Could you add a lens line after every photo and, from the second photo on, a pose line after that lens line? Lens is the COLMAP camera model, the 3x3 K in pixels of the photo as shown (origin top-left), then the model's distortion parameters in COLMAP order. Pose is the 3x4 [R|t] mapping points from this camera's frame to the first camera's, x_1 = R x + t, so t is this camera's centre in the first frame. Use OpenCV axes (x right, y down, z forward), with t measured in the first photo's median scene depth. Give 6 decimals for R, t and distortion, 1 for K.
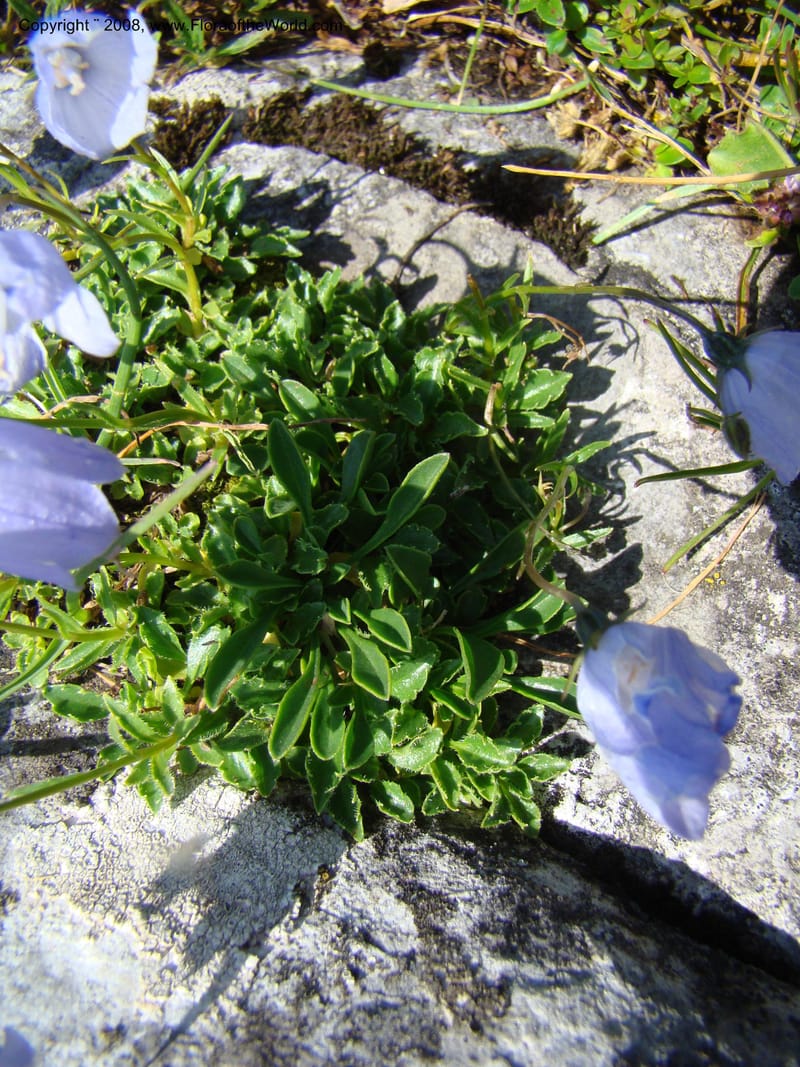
lens RADIAL K [[1003.1, 0, 400.0], [0, 1003.1, 533.5], [0, 0, 1]] dist [-0.211100, 0.112021]
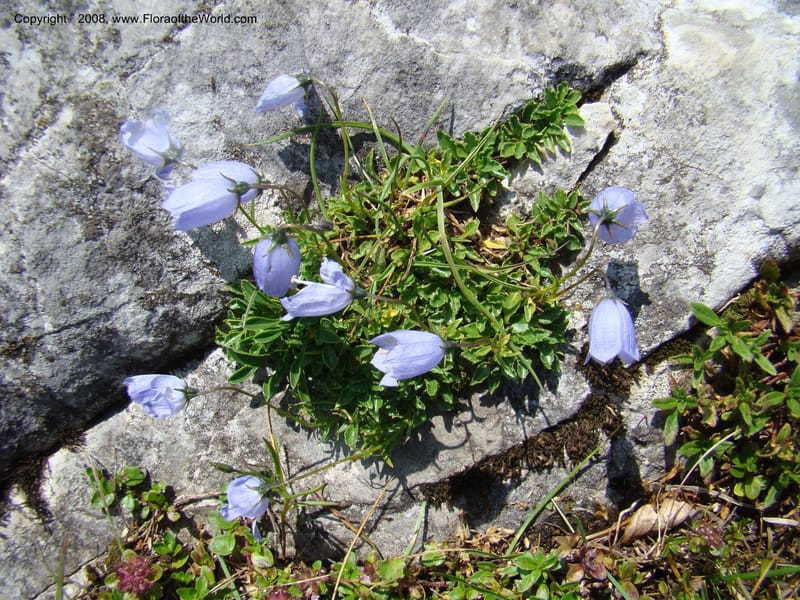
lens RADIAL K [[749.2, 0, 404.4], [0, 749.2, 300.2], [0, 0, 1]] dist [-0.173947, 0.064415]
pose [[-0.445441, 0.862723, 0.239358, -0.551300], [-0.734636, -0.505010, 0.453073, -0.777548], [0.511755, 0.025976, 0.858739, -0.429705]]
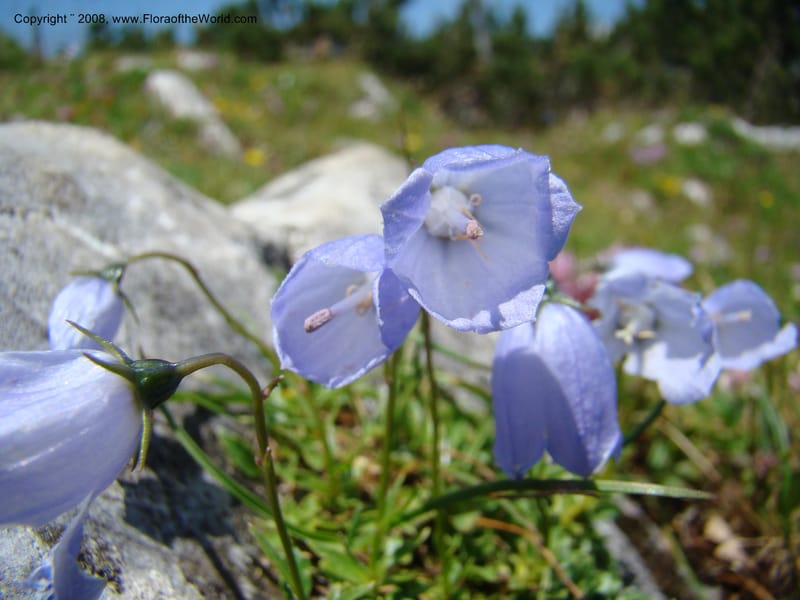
lens RADIAL K [[742.3, 0, 394.8], [0, 742.3, 295.4], [0, 0, 1]] dist [-0.169444, -0.003323]
pose [[0.568200, 0.685322, -0.455501, -0.090538], [-0.790918, 0.302026, -0.532193, 0.306427], [-0.227151, 0.662656, 0.713645, 0.165611]]
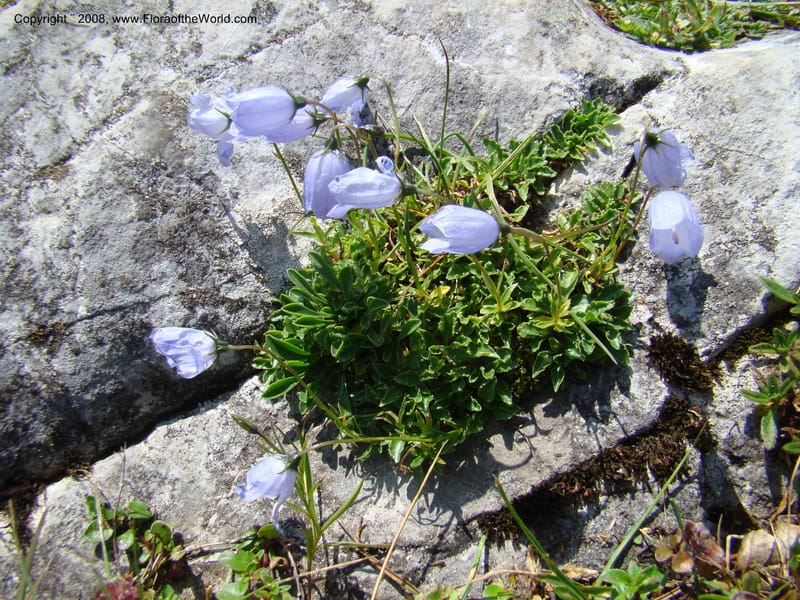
lens RADIAL K [[749.2, 0, 404.4], [0, 749.2, 300.2], [0, 0, 1]] dist [-0.173947, 0.064415]
pose [[-0.442688, 0.878375, -0.180234, 0.128482], [-0.695841, -0.209751, 0.686884, -1.014308], [0.565537, 0.429490, 0.704064, -0.190048]]
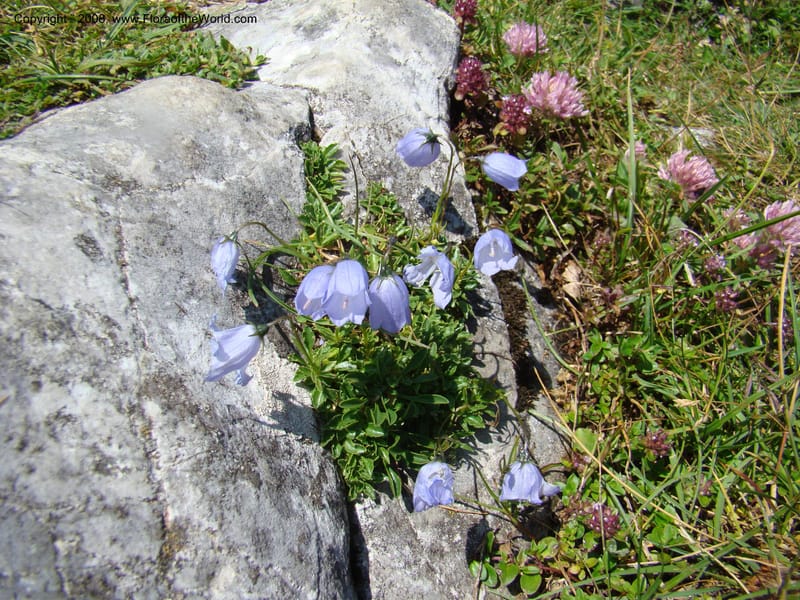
lens RADIAL K [[742.3, 0, 394.8], [0, 742.3, 295.4], [0, 0, 1]] dist [-0.169444, -0.003323]
pose [[0.518812, 0.852771, -0.060133, -0.129385], [-0.837716, 0.493104, -0.234693, 0.307036], [-0.170487, 0.172136, 0.970208, -0.884537]]
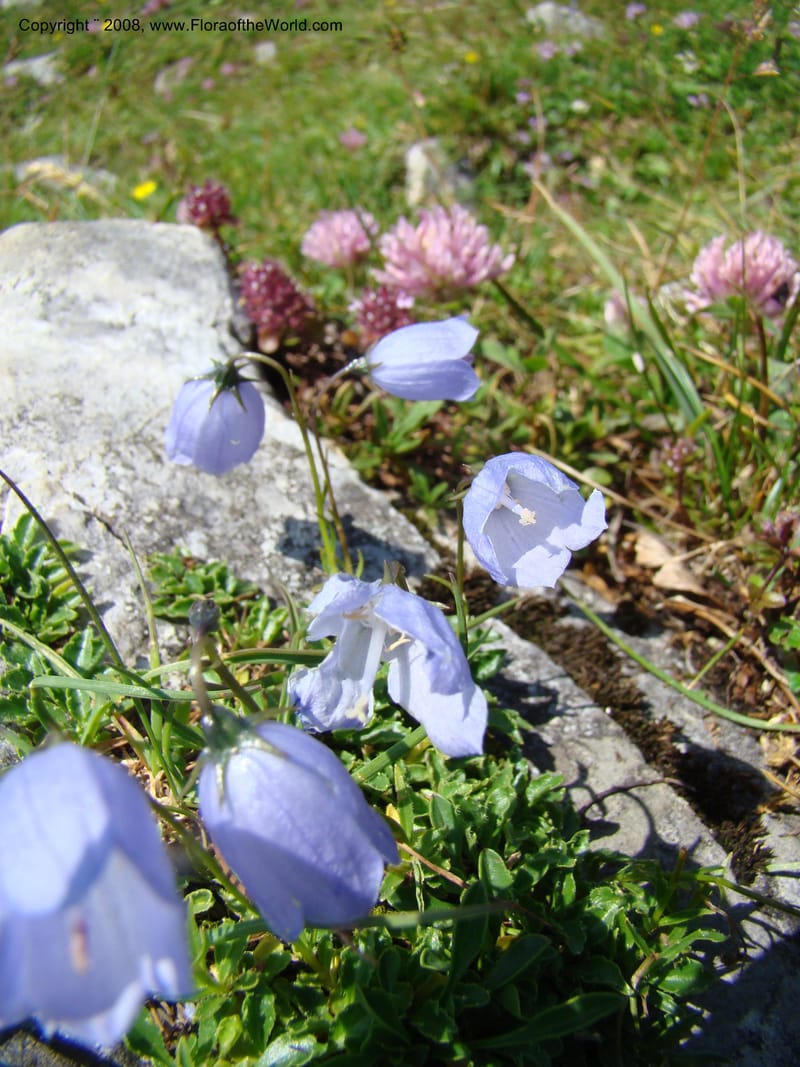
lens RADIAL K [[990.0, 0, 400.0], [0, 990.0, 533.5], [0, 0, 1]] dist [-0.169444, -0.003323]
pose [[0.862726, 0.484172, -0.145884, -0.161376], [-0.495088, 0.750037, -0.438557, 0.063921], [-0.102918, 0.450579, 0.886784, 0.000386]]
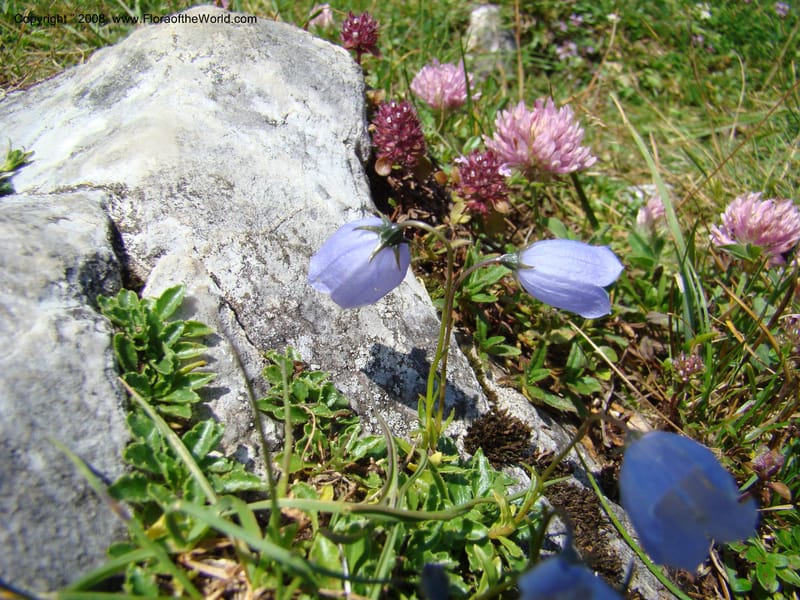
lens RADIAL K [[752.1, 0, 409.2], [0, 752.1, 300.4], [0, 0, 1]] dist [-0.211100, 0.112021]
pose [[0.692776, 0.717529, -0.072208, -0.402102], [-0.661249, 0.592083, -0.460638, 0.016128], [-0.287768, 0.366866, 0.884646, 0.106858]]
